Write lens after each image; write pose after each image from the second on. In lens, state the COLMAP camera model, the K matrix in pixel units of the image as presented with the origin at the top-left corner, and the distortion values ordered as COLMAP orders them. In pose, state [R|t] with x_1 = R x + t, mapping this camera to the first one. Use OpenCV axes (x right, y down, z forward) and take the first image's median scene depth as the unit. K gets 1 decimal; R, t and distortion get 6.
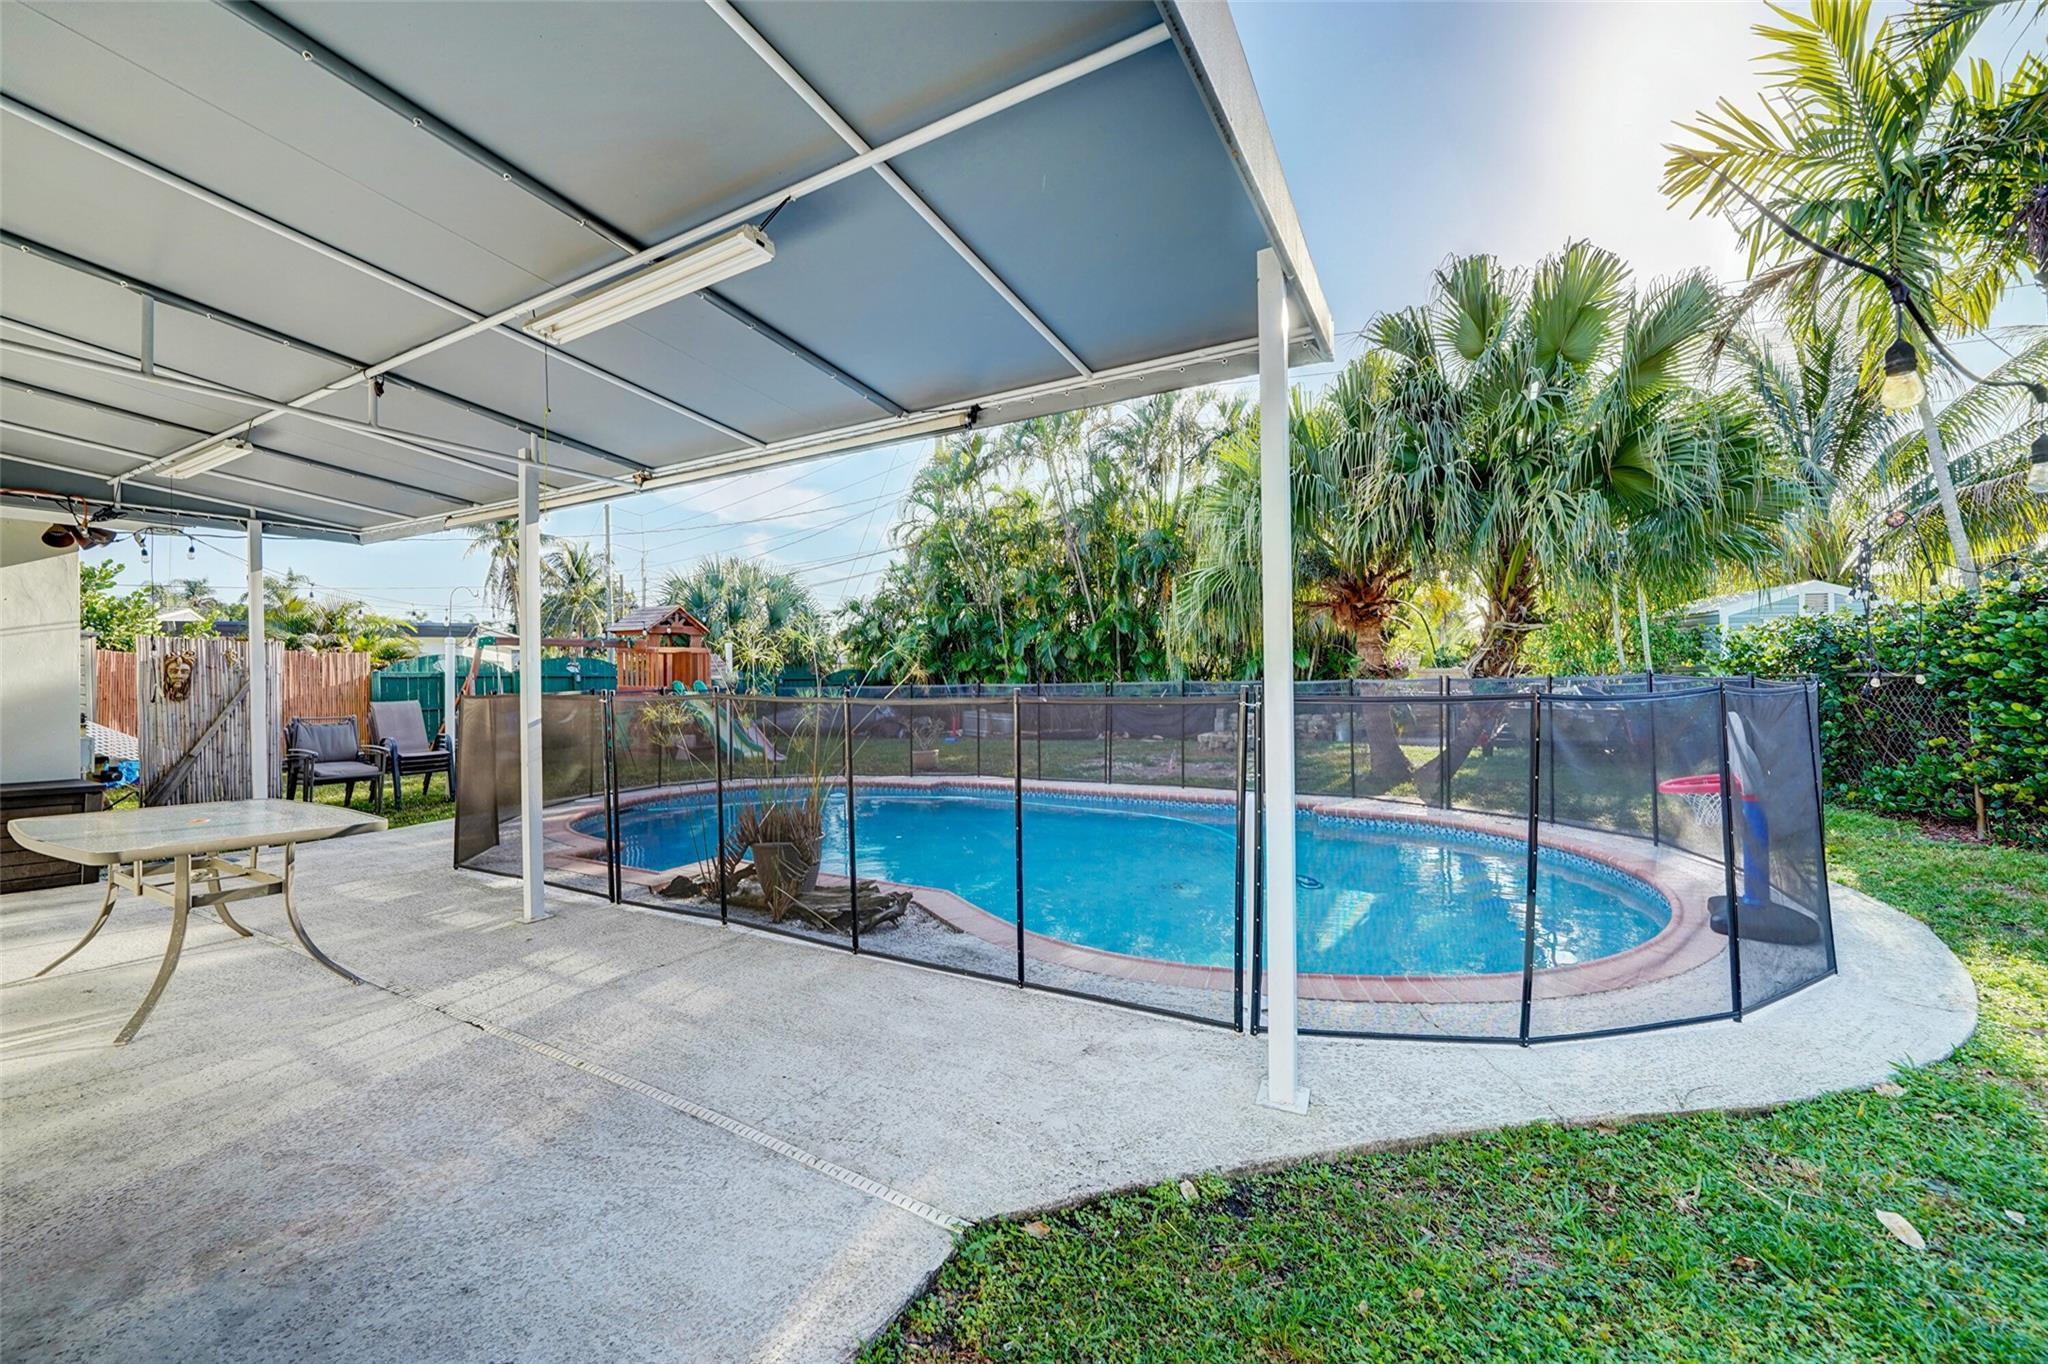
lens RADIAL K [[809.0, 0, 1026.6], [0, 809.0, 663.9], [0, 0, 1]] dist [-0.011165, 0.000070]
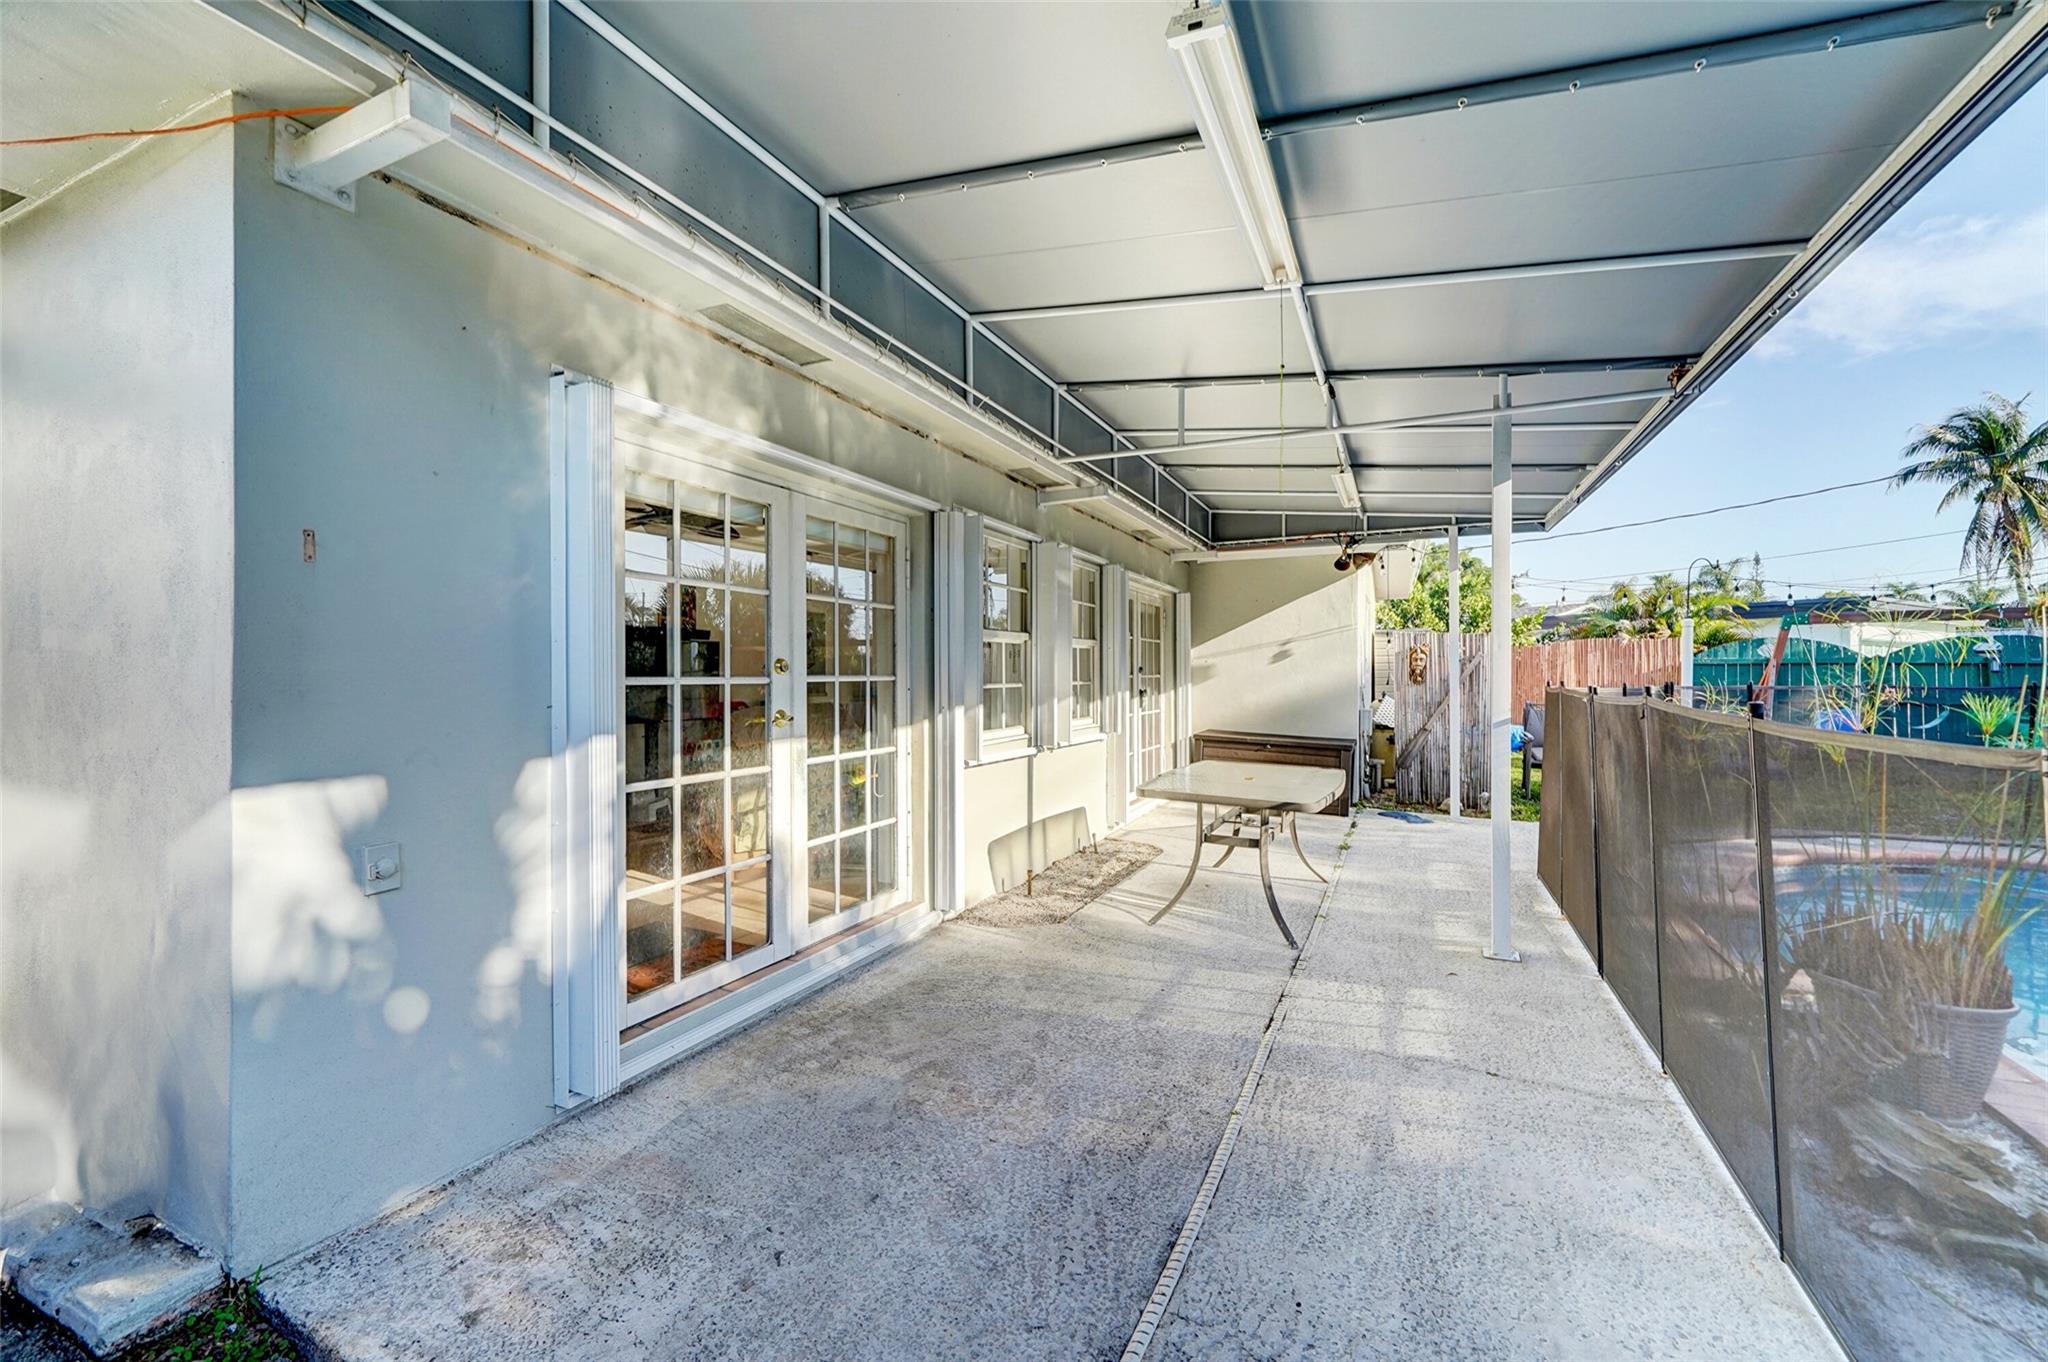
lens RADIAL K [[809.0, 0, 1026.6], [0, 809.0, 662.9], [0, 0, 1]] dist [-0.011165, 0.000070]
pose [[0.064399, 0.001310, -0.997923, 0.243472], [0.016183, 0.999866, 0.002357, 0.002838], [0.997793, -0.016301, 0.064369, 0.586156]]
